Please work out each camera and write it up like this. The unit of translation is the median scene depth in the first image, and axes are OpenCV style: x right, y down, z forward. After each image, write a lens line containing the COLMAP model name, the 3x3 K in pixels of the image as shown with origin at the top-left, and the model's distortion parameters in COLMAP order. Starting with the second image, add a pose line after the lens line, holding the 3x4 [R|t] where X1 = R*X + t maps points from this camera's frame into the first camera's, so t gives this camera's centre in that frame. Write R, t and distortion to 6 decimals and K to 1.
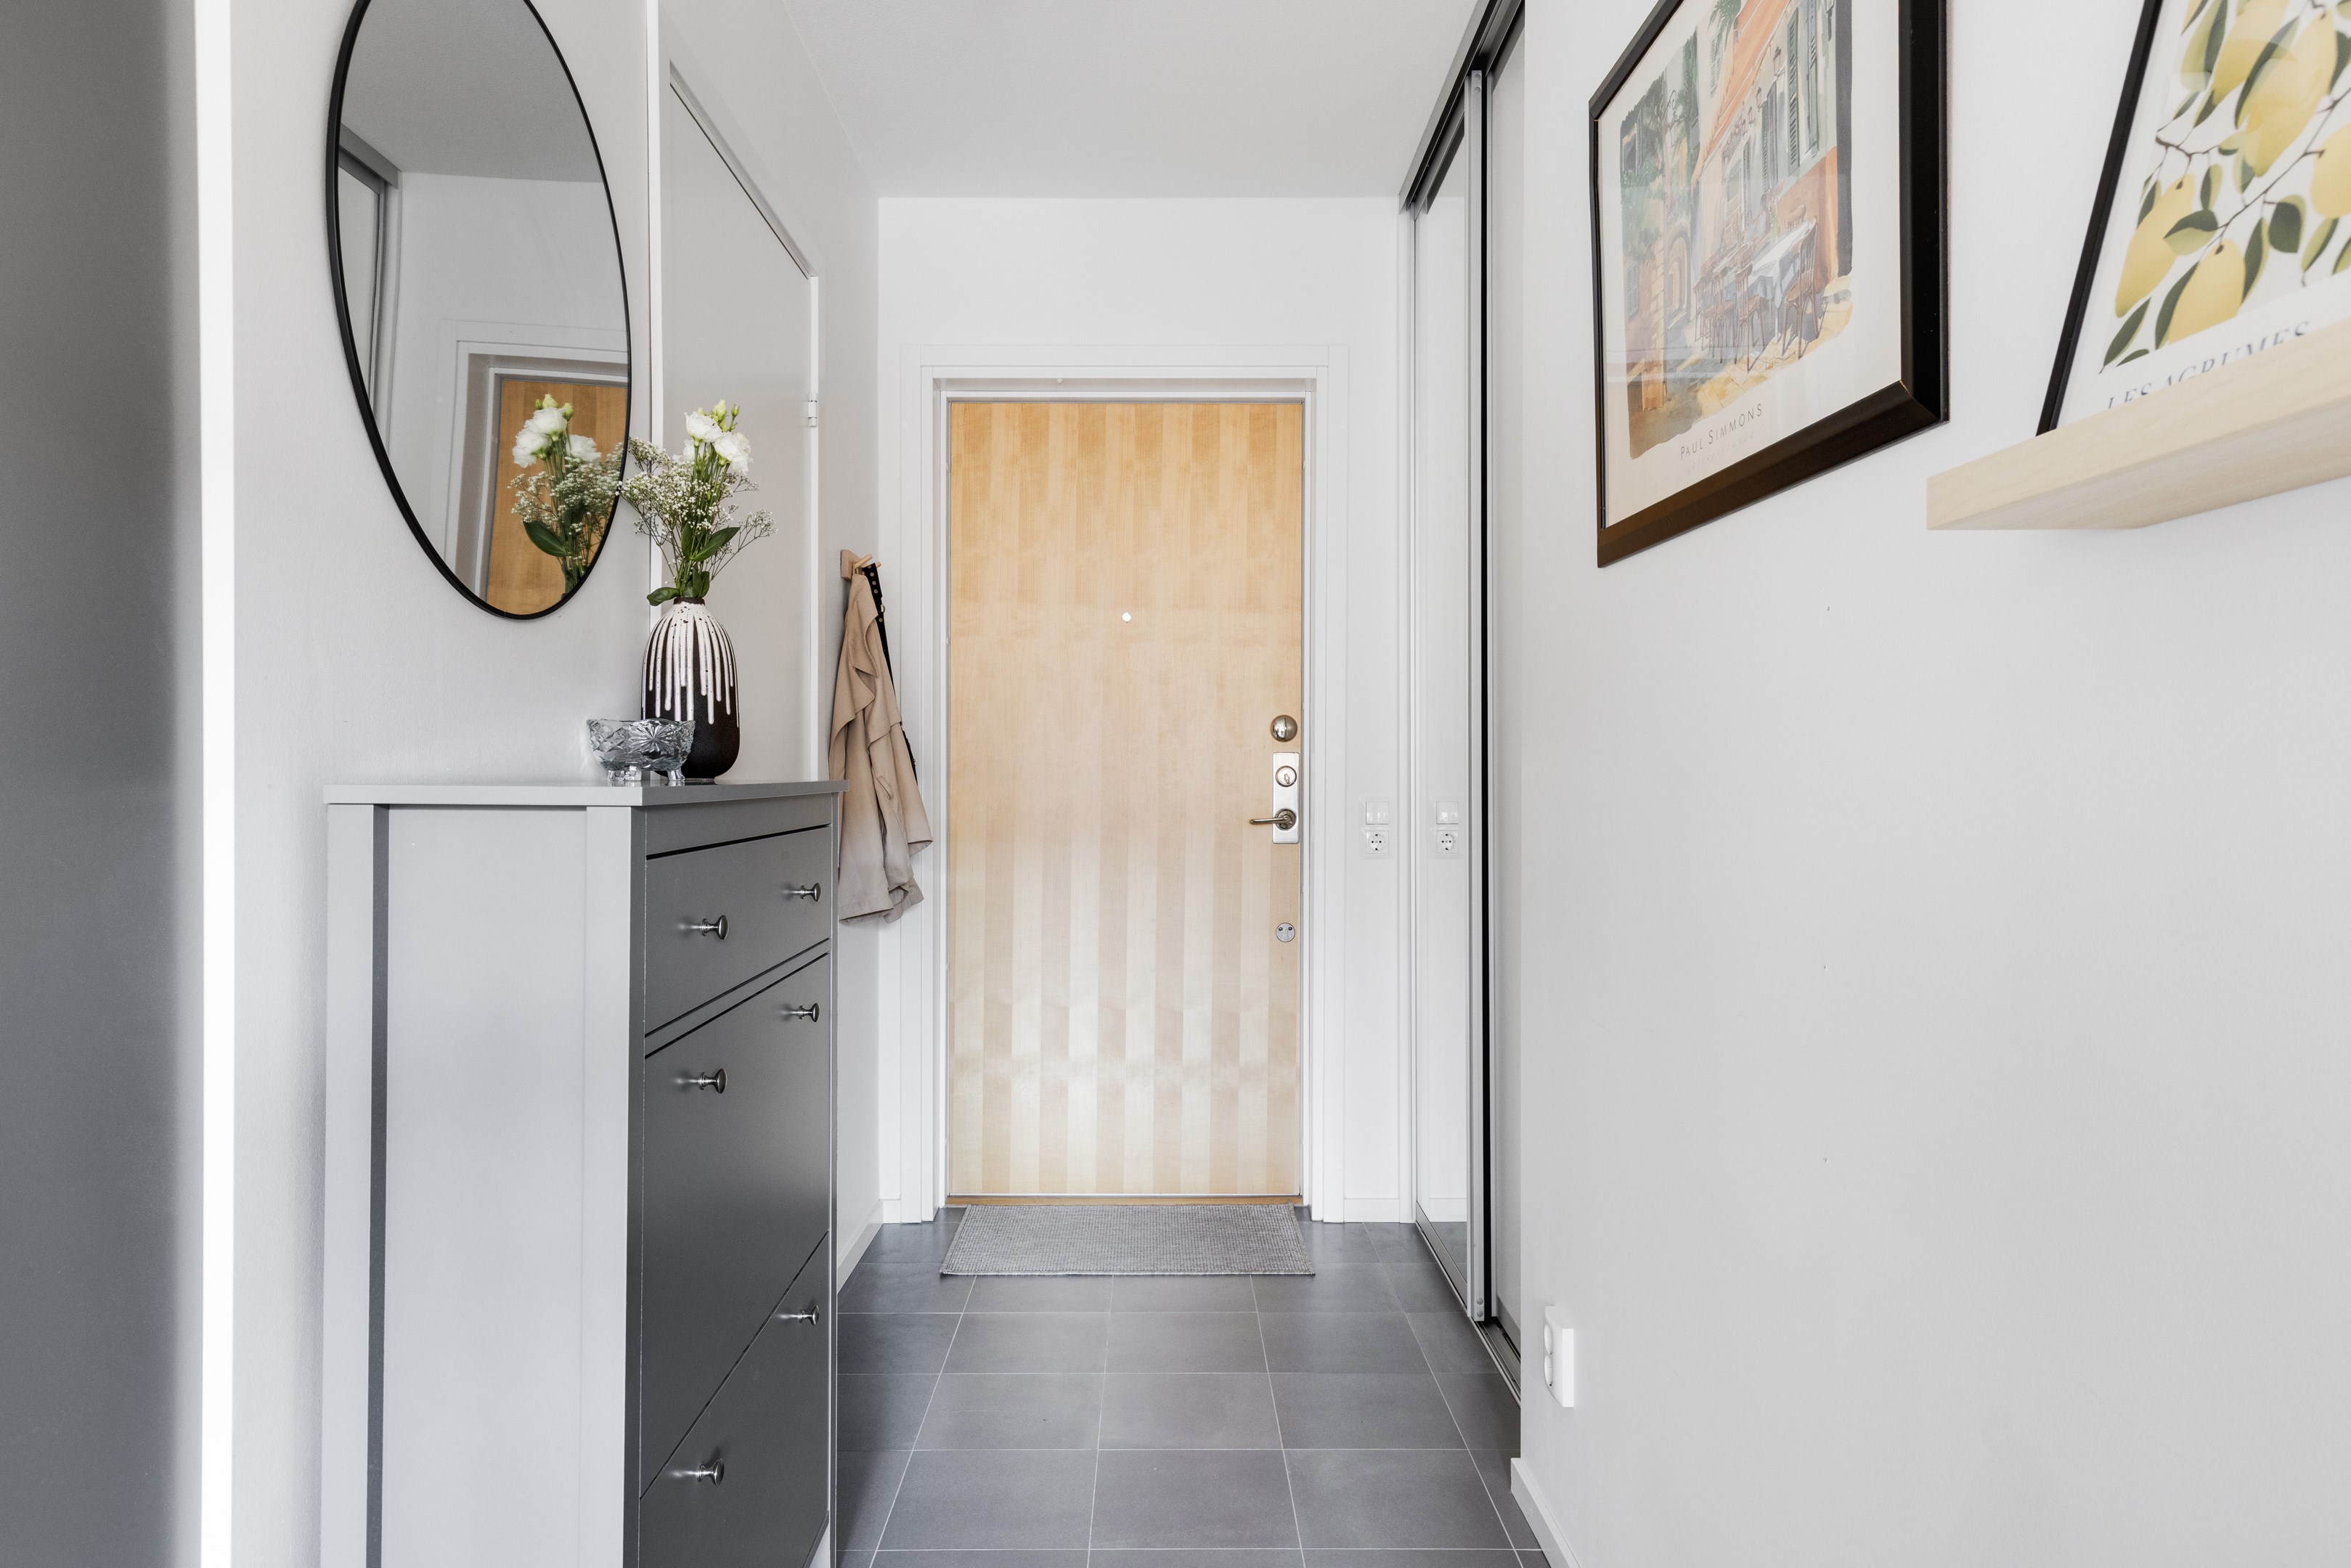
lens RADIAL K [[1435.9, 0, 1168.3], [0, 1435.9, 777.7], [0, 0, 1]] dist [0.002696, 0.000164]
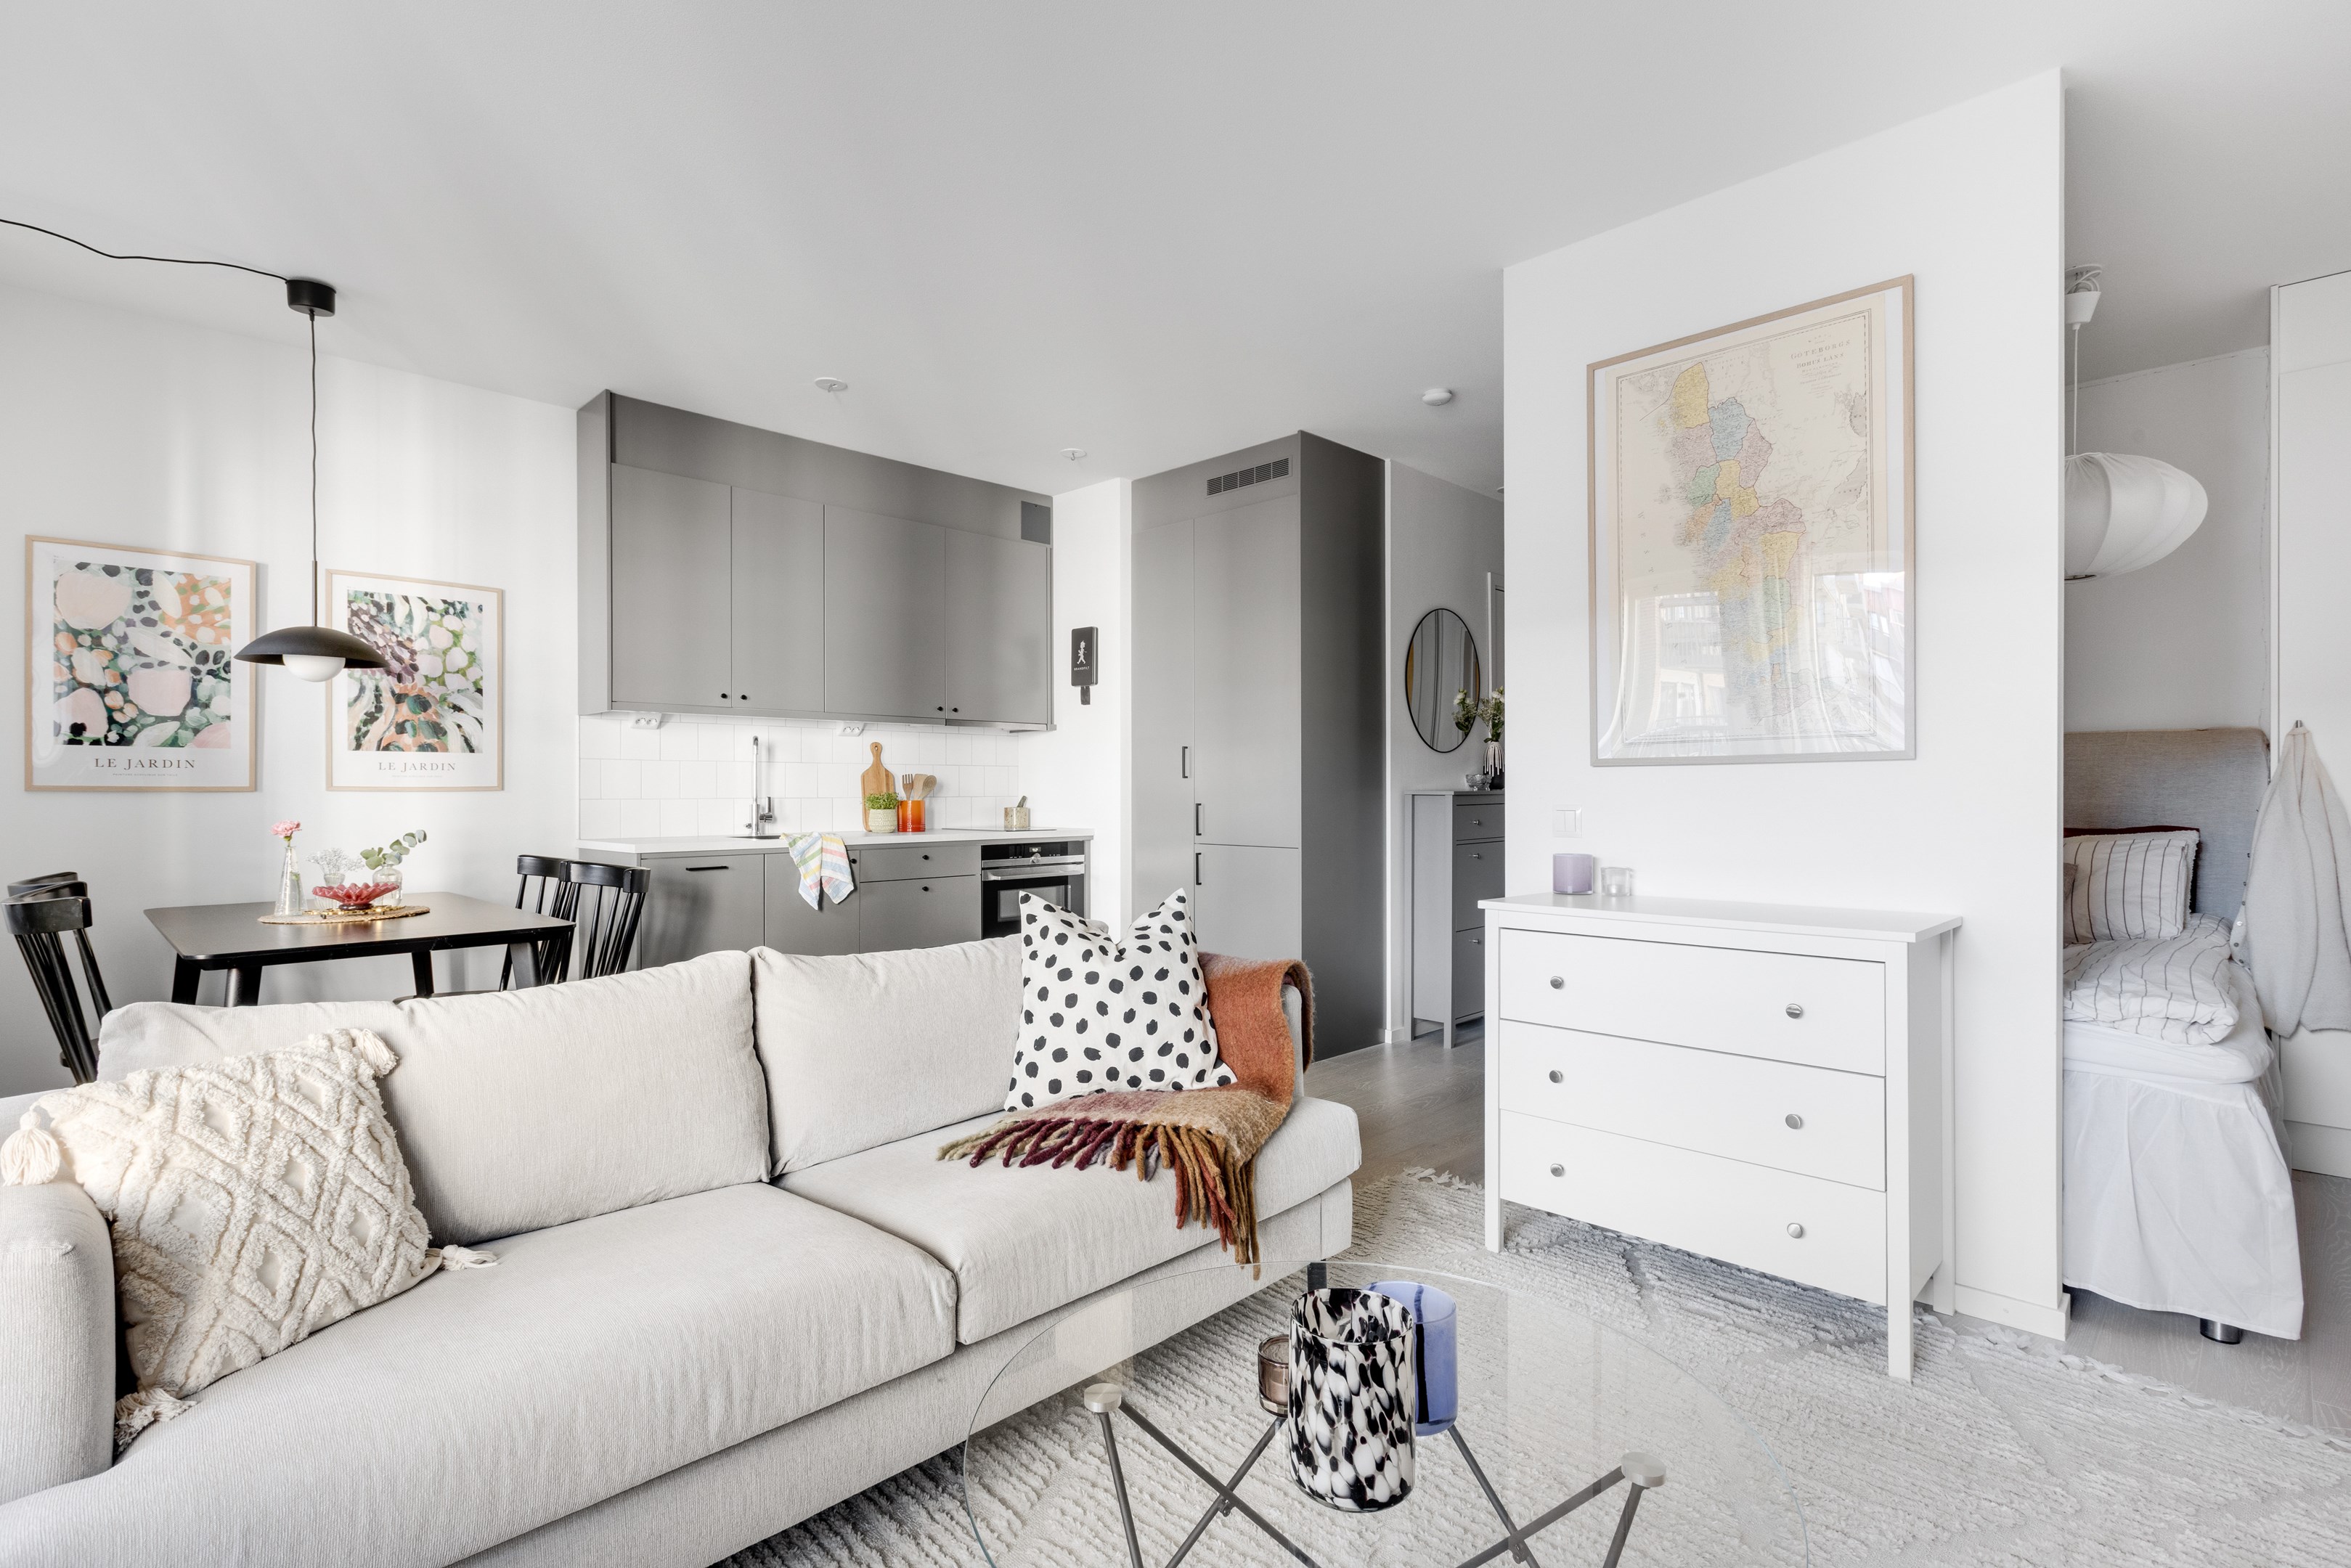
lens RADIAL K [[1084.8, 0, 1167.0], [0, 1084.8, 784.8], [0, 0, 1]] dist [0.013340, -0.004133]
pose [[0.724990, -0.004664, -0.688744, 0.473346], [0.002232, 0.999988, -0.004422, -0.000746], [0.688756, 0.001669, 0.724991, -0.775216]]
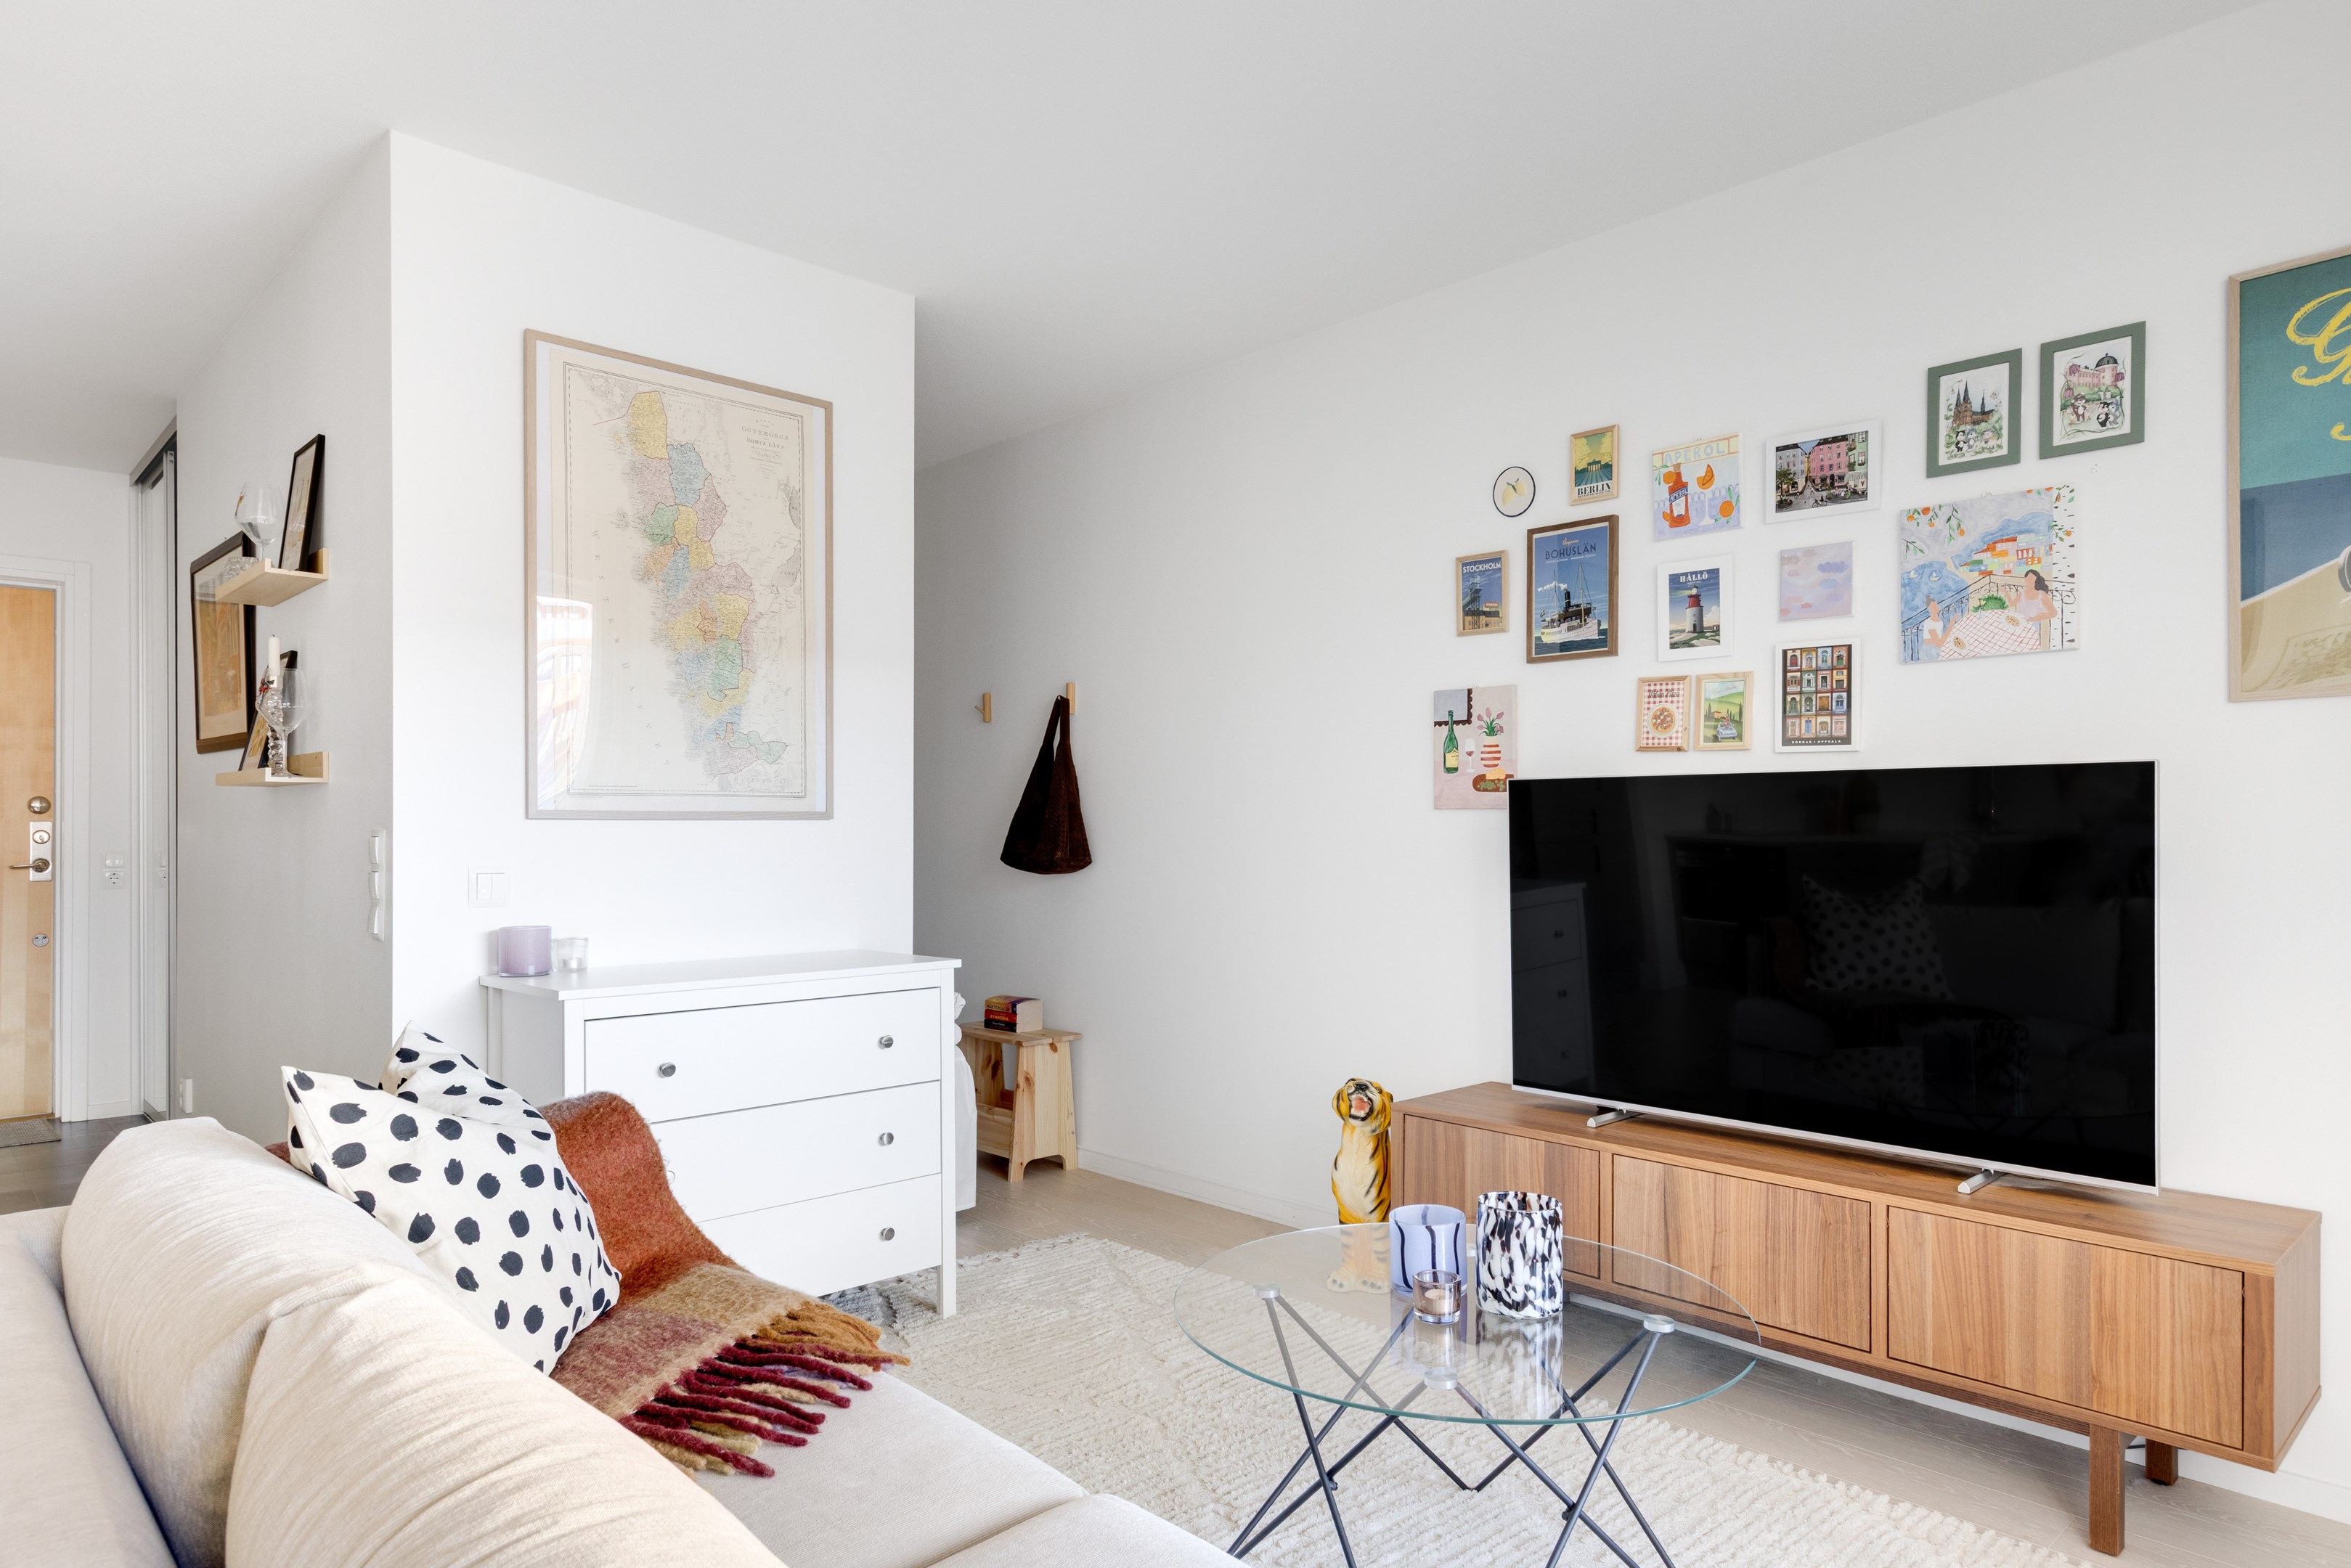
lens RADIAL K [[1368.2, 0, 1146.8], [0, 1368.2, 823.4], [0, 0, 1]] dist [-0.006428, 0.010758]
pose [[0.732807, 0.002757, 0.680430, -0.044702], [-0.000309, 0.999993, -0.003720, -0.010216], [-0.680436, 0.002516, 0.732803, -0.829302]]
